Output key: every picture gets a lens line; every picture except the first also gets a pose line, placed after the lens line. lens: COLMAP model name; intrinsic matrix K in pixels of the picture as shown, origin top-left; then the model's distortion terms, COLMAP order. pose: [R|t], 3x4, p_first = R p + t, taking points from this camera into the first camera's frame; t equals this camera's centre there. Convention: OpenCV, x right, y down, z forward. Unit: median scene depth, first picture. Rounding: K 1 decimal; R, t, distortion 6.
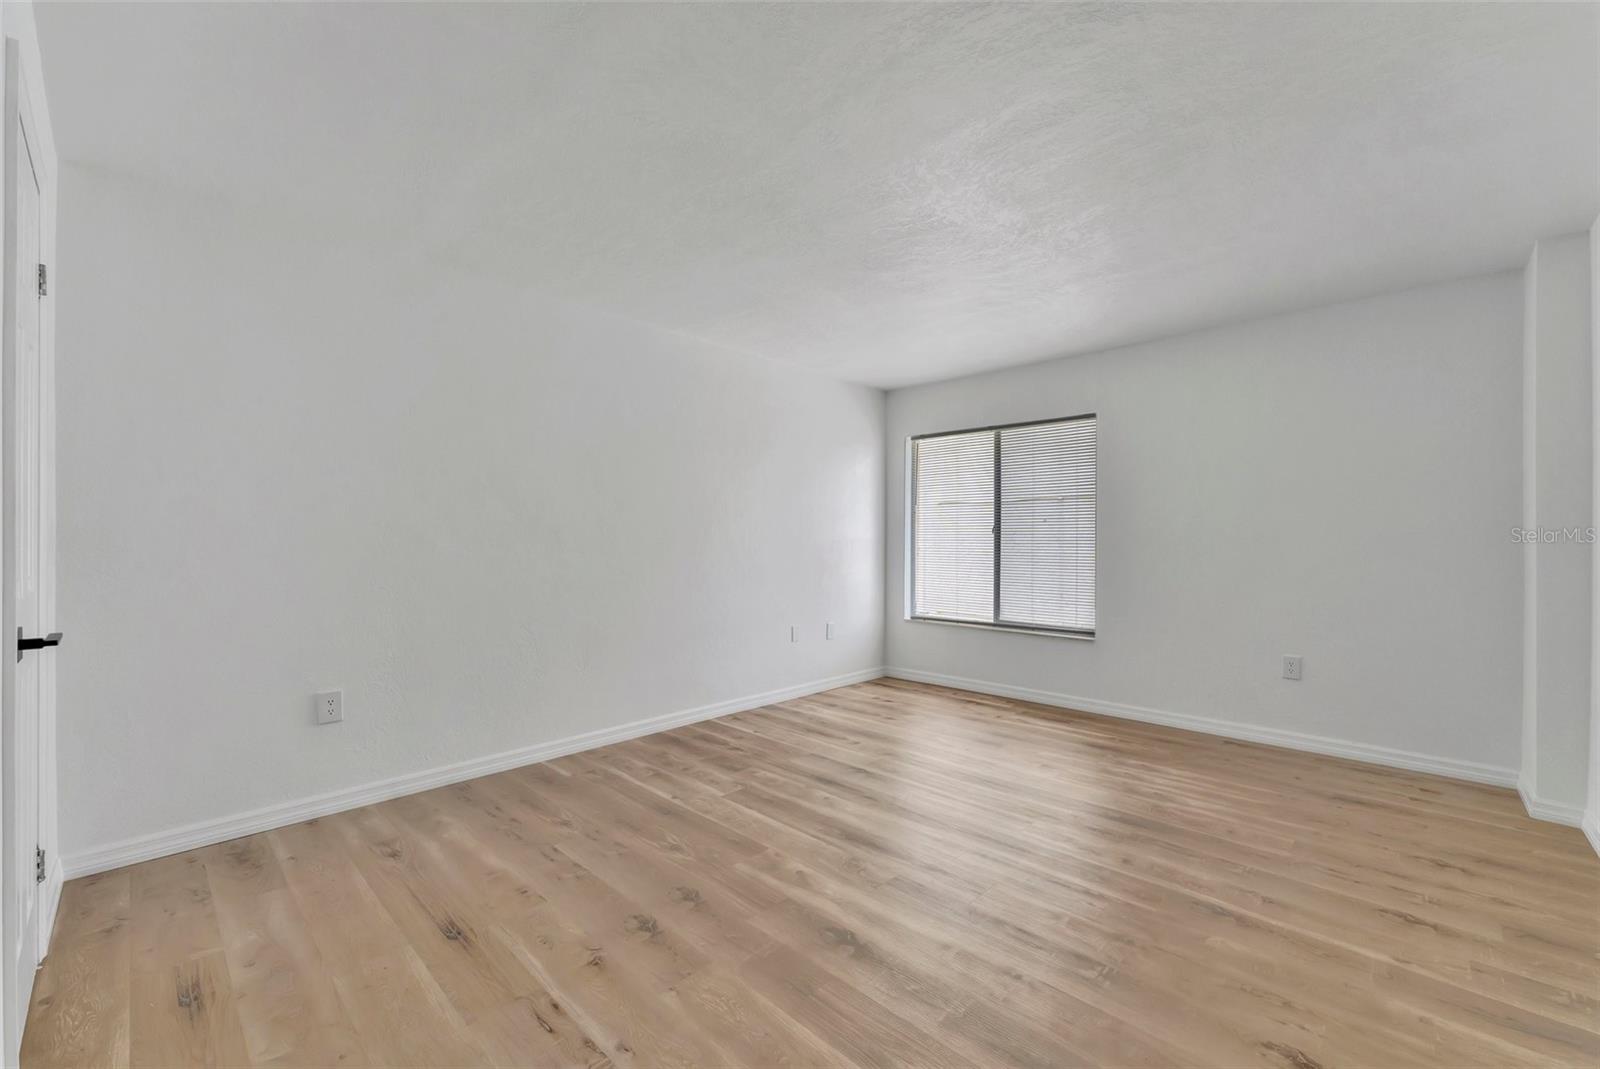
lens RADIAL K [[643.3, 0, 794.8], [0, 643.3, 537.2], [0, 0, 1]] dist [0.000141, -0.000085]
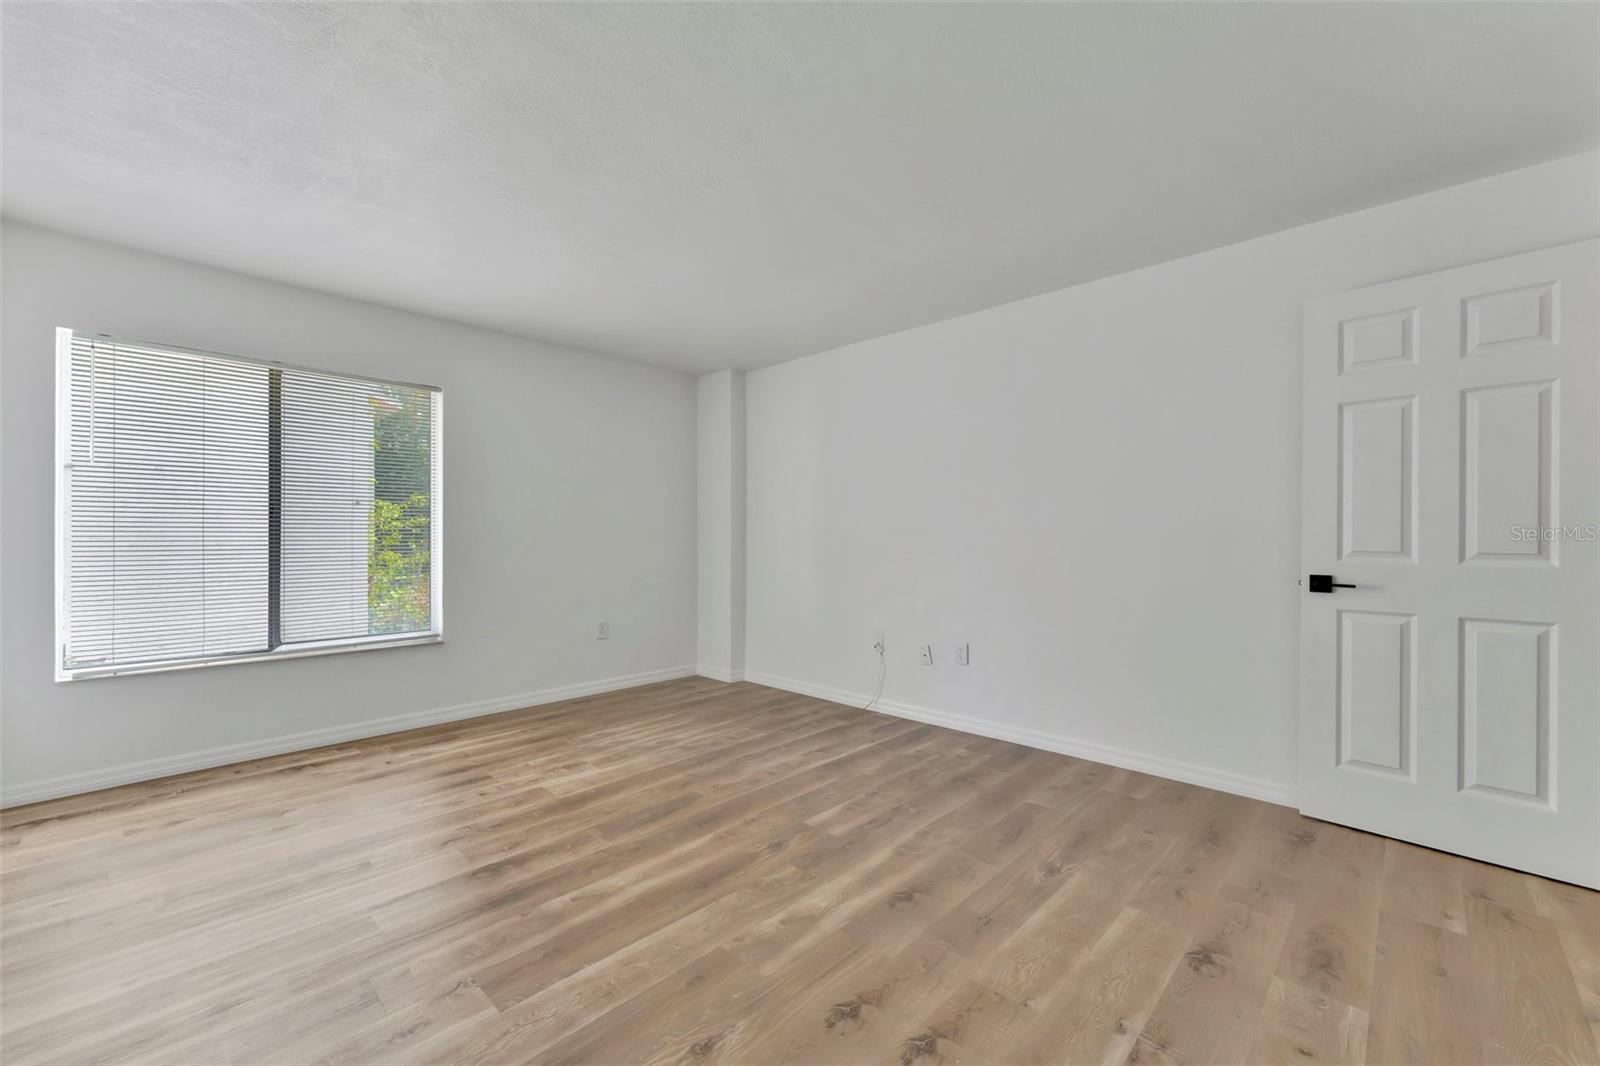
lens RADIAL K [[643.3, 0, 793.5], [0, 643.3, 537.3], [0, 0, 1]] dist [0.000141, -0.000085]
pose [[-0.002864, -0.003092, 0.999991, -0.651916], [-0.007692, 0.999966, 0.003070, 0.011737], [-0.999966, -0.007683, -0.002888, 0.779339]]
